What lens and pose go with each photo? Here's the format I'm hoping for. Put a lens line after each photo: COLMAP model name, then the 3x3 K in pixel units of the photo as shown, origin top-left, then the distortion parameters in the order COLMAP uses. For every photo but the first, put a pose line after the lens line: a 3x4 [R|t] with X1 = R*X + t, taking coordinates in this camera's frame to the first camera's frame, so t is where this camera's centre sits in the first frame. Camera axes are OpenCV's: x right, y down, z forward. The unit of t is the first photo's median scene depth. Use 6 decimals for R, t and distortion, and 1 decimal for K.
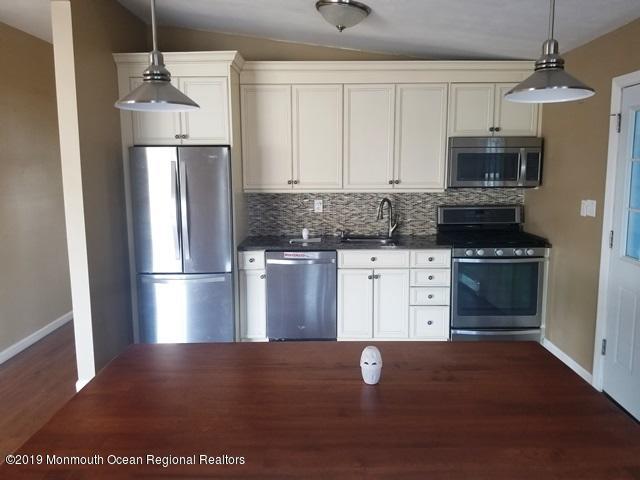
lens RADIAL K [[500.4, 0, 320.0], [0, 500.4, 240.0], [0, 0, 1]] dist [0.086689, -0.164507]
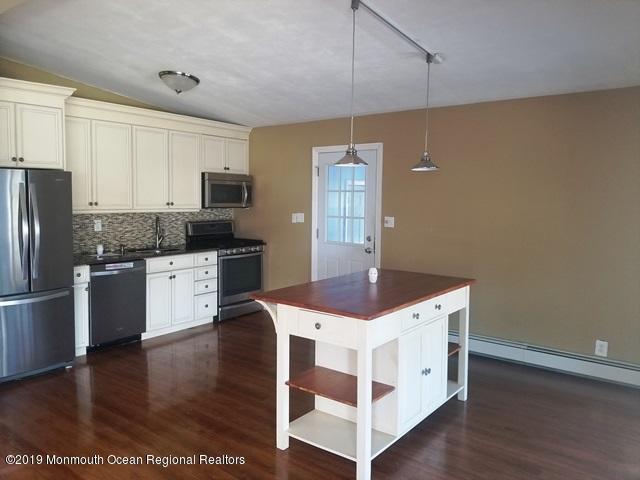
lens RADIAL K [[500.4, 0, 320.0], [0, 500.4, 240.0], [0, 0, 1]] dist [0.086689, -0.164507]
pose [[0.600461, -0.058199, 0.797533, -0.676846], [0.104401, 0.994517, -0.006029, 0.026222], [-0.792809, 0.086884, 0.603245, -0.085062]]
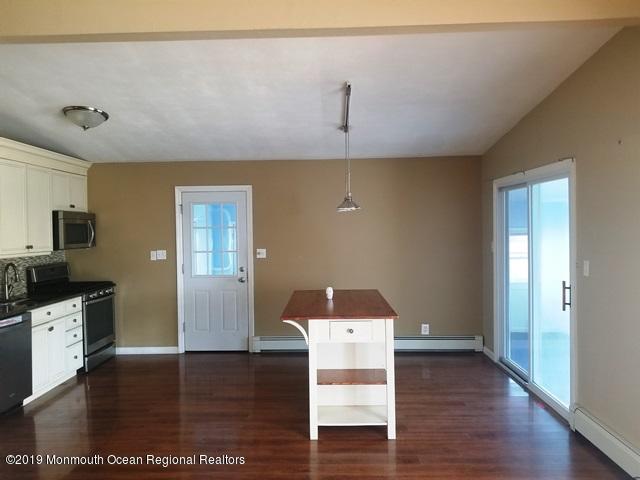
lens RADIAL K [[495.4, 0, 328.6], [0, 495.4, 249.1], [0, 0, 1]] dist [0.081486, -0.153683]
pose [[-0.006011, -0.036648, 0.999310, -1.010069], [0.164698, 0.985645, 0.037138, -0.042339], [-0.986326, 0.164808, 0.000111, 0.340709]]
